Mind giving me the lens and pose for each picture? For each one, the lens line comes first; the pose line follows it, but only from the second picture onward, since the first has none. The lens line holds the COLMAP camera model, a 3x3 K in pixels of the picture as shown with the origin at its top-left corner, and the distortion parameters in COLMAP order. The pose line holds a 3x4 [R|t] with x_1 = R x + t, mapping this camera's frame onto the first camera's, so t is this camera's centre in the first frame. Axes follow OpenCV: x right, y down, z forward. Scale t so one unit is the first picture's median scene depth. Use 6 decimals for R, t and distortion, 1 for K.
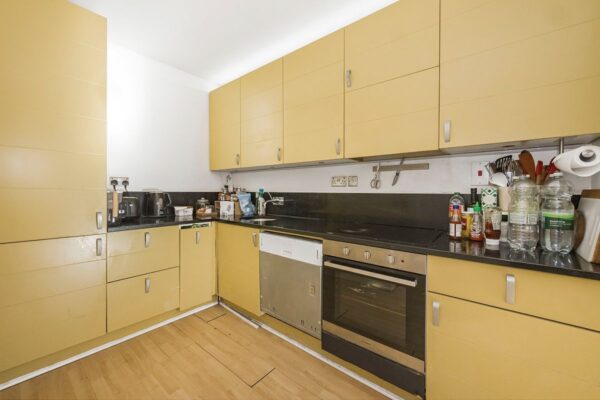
lens RADIAL K [[237.9, 0, 301.0], [0, 237.9, 198.3], [0, 0, 1]] dist [-0.011010, 0.000064]
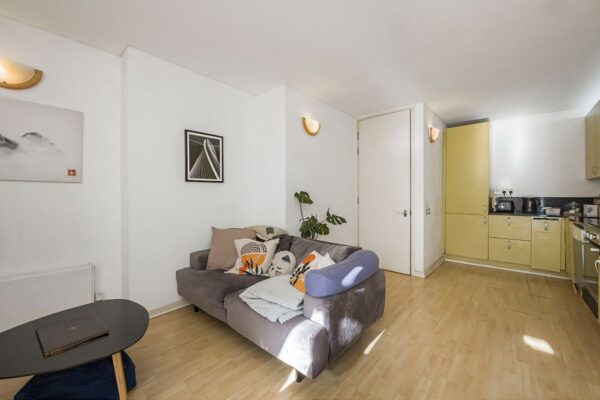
lens RADIAL K [[237.9, 0, 300.5], [0, 237.9, 196.6], [0, 0, 1]] dist [-0.011010, 0.000064]
pose [[-0.059911, 0.005904, -0.998186, 1.139690], [-0.024878, 0.999663, 0.007406, -0.002485], [0.997894, 0.025276, -0.059744, -0.502209]]
